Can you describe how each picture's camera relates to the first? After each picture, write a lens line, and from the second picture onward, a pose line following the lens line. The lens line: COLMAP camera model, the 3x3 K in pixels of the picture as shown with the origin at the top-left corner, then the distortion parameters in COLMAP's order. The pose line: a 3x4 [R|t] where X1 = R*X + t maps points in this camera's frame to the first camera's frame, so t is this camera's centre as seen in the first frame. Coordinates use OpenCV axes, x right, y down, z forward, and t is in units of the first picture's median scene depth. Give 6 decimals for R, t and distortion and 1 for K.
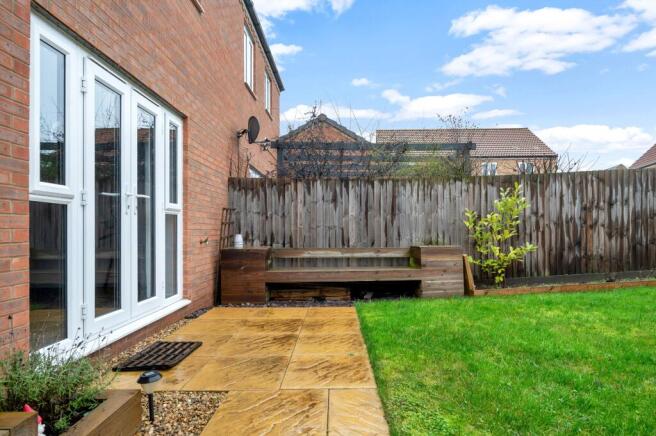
lens RADIAL K [[354.1, 0, 329.2], [0, 354.1, 230.5], [0, 0, 1]] dist [0.000758, 0.000188]
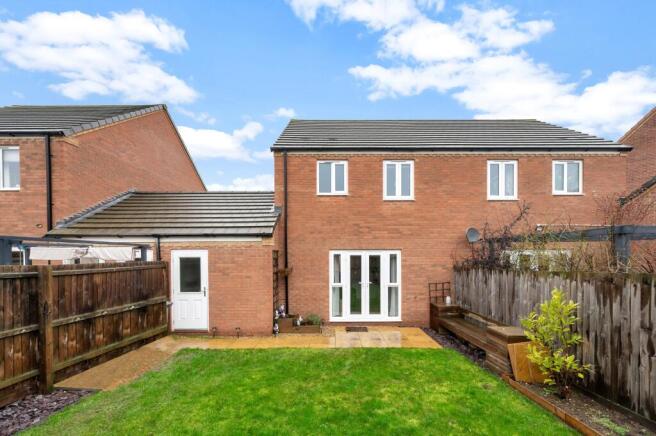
lens RADIAL K [[256.8, 0, 330.9], [0, 256.8, 217.7], [0, 0, 1]] dist [0.000527, 0.000102]
pose [[0.014757, -0.142501, -0.989685, 1.138994], [0.003660, 0.989794, -0.142462, -0.205005], [0.999884, -0.001520, 0.015128, 0.323226]]
